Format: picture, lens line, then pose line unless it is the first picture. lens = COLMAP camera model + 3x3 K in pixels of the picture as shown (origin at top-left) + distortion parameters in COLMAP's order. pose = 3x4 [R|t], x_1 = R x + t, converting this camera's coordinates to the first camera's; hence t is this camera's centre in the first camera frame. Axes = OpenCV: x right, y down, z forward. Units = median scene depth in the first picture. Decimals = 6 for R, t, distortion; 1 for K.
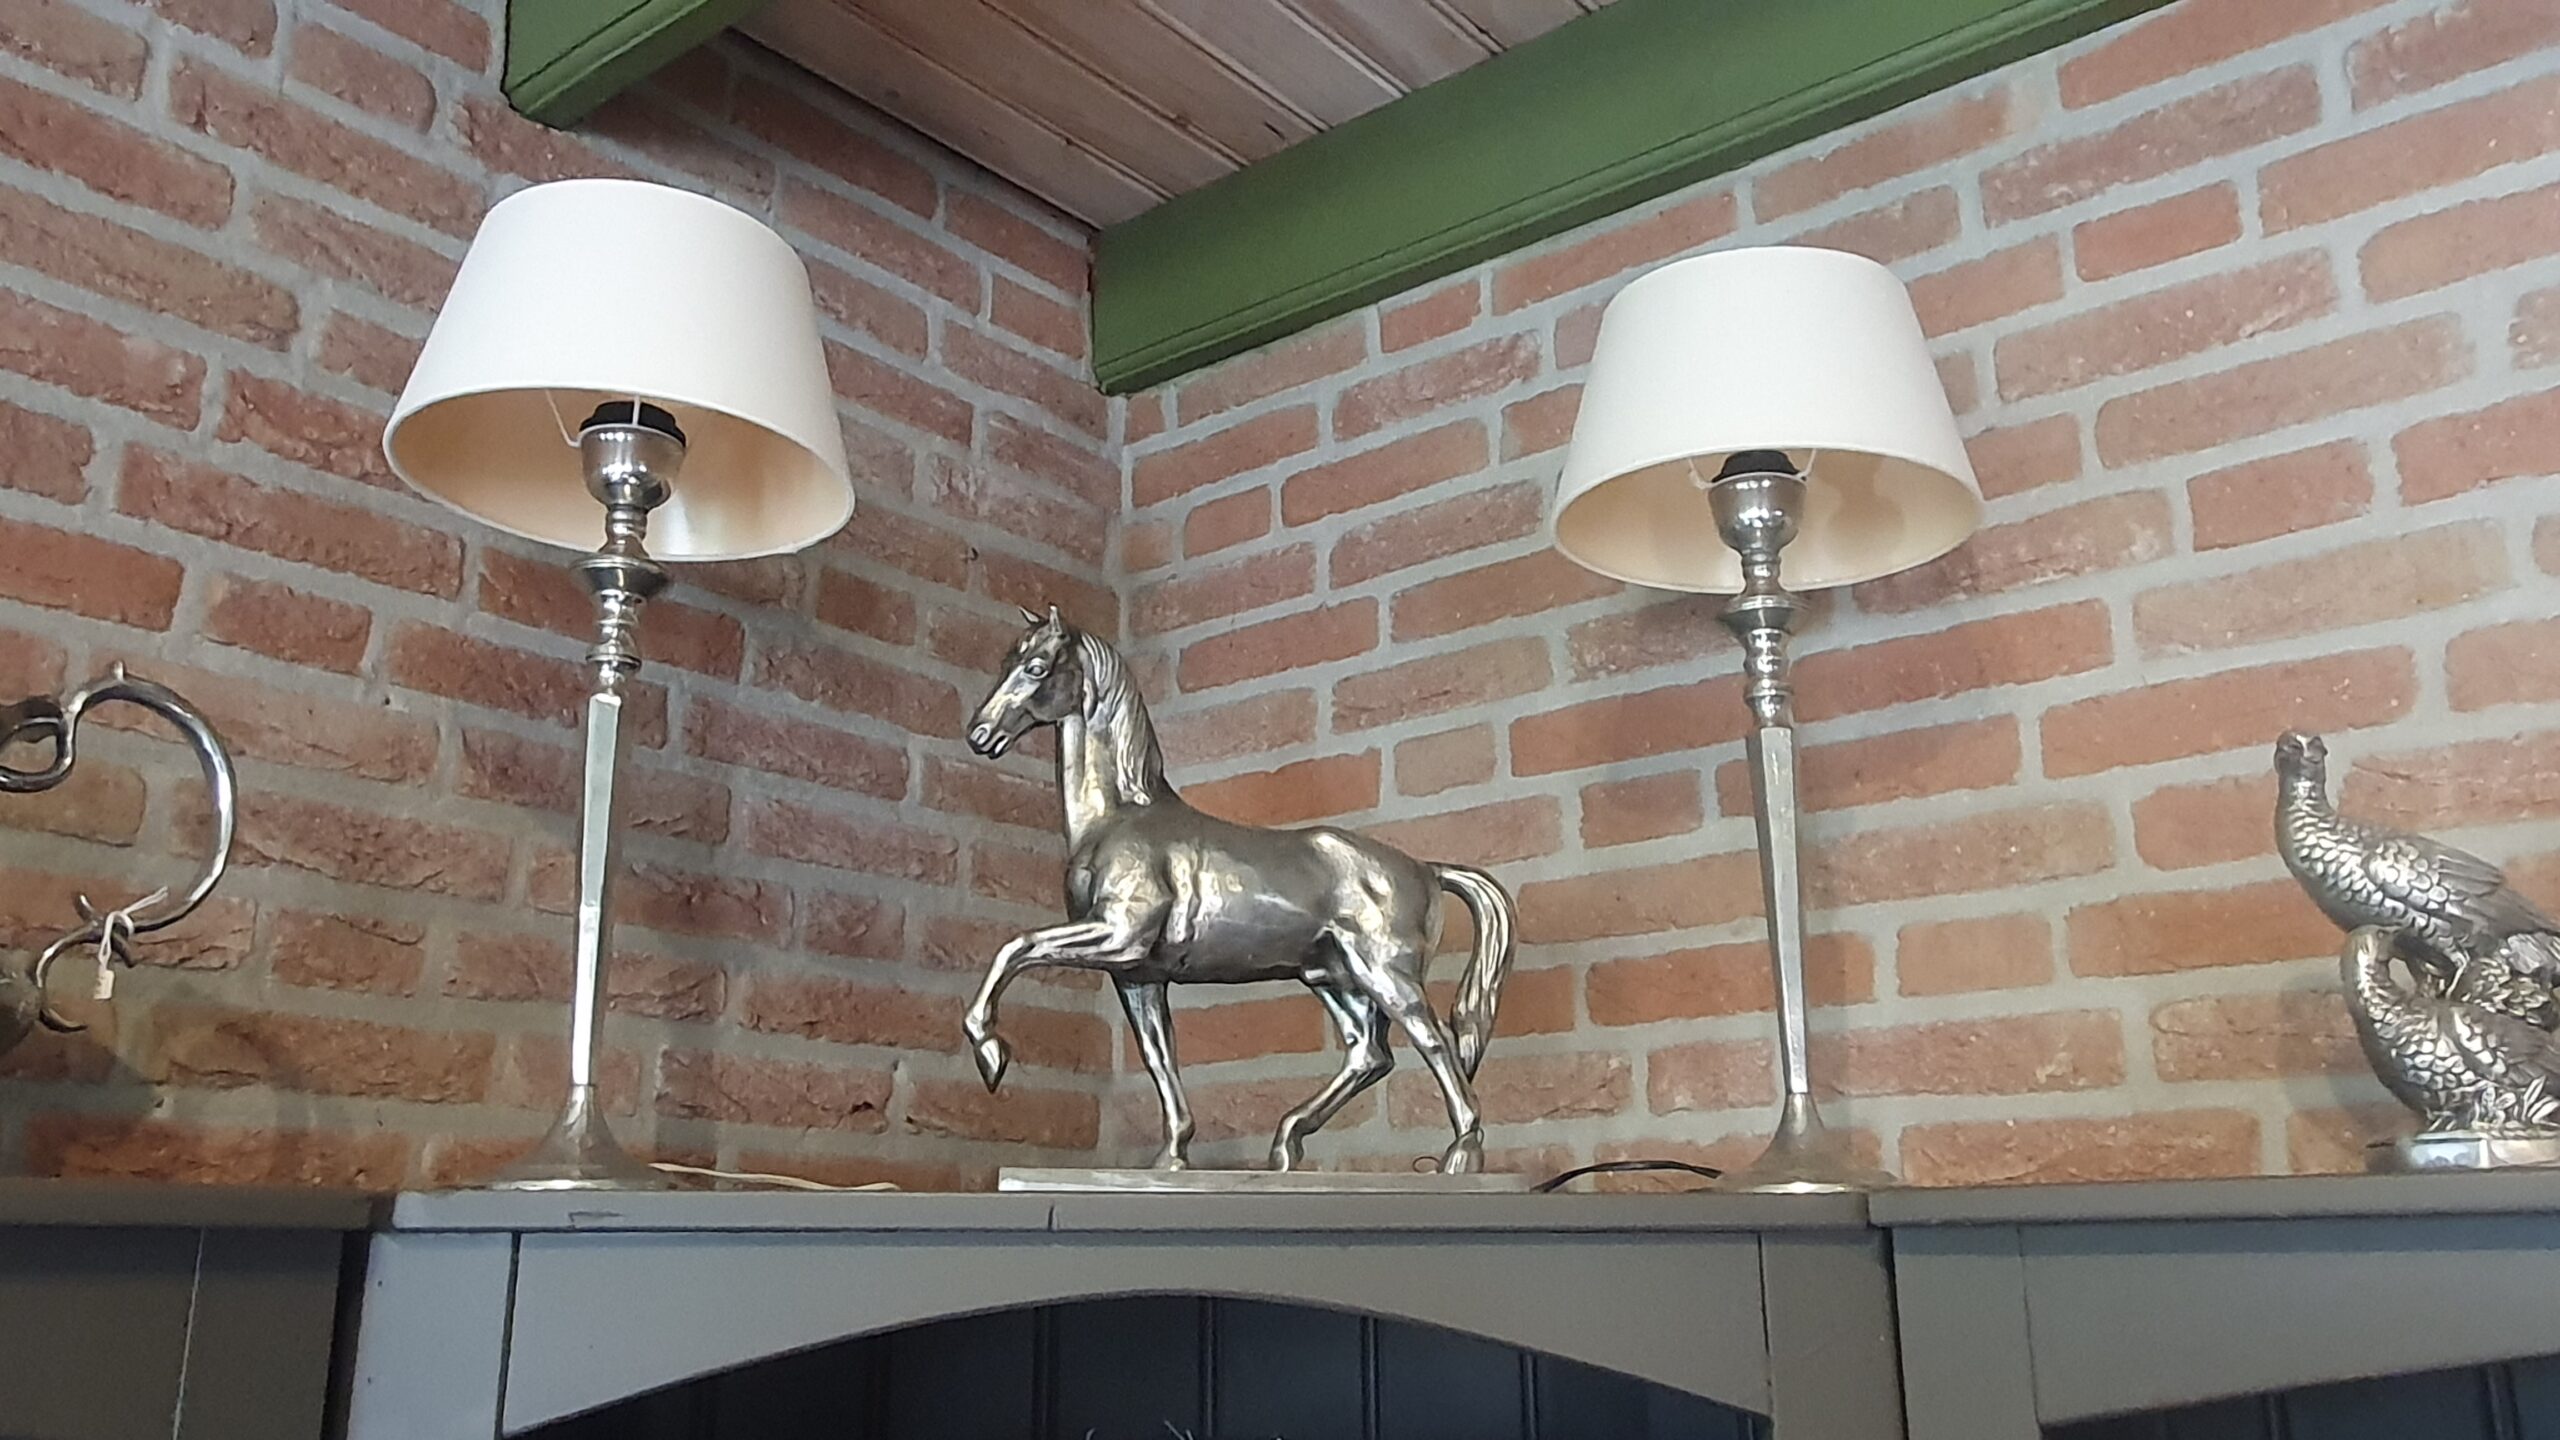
lens RADIAL K [[1958.5, 0, 1280.0], [0, 1958.5, 720.0], [0, 0, 1]] dist [0.006338, 0.001902]
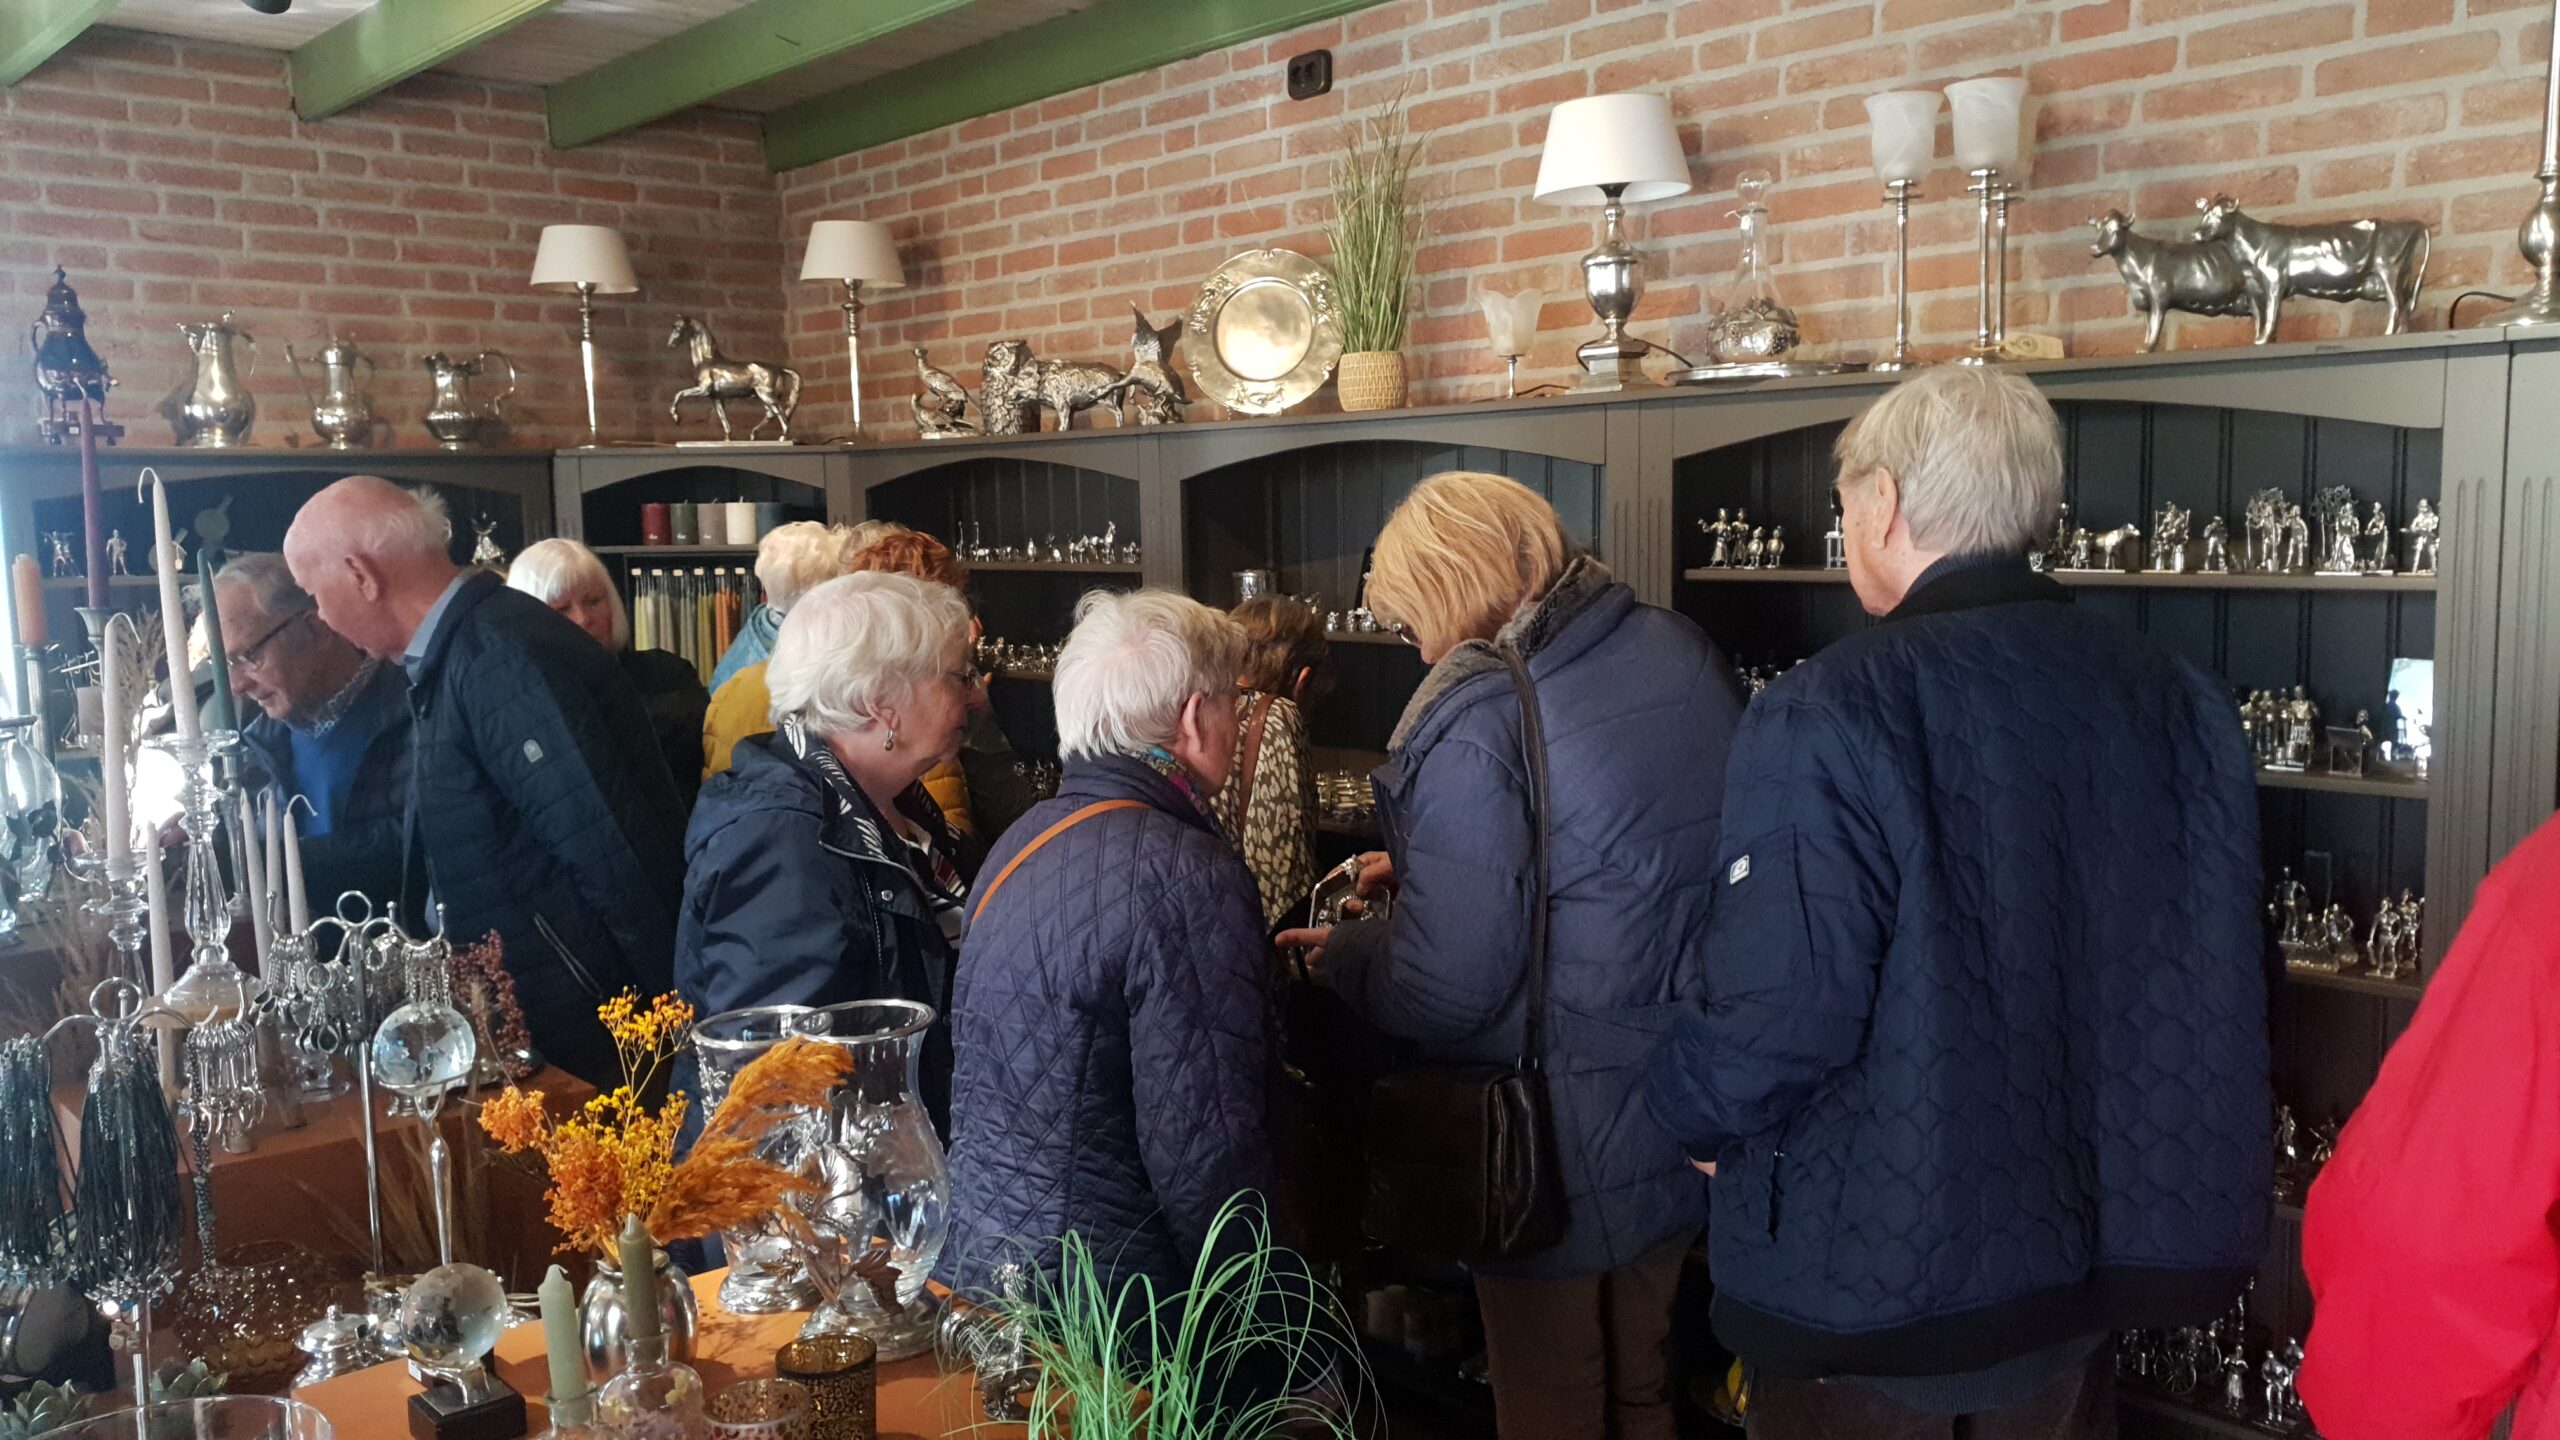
lens RADIAL K [[2006.0, 0, 1280.0], [0, 2006.0, 720.0], [0, 0, 1]] dist [0.005063, -0.007211]
pose [[0.986586, 0.009482, -0.162964, 1.752999], [0.050588, 0.931405, 0.360452, -0.687133], [0.155203, -0.363861, 0.918432, -2.917343]]
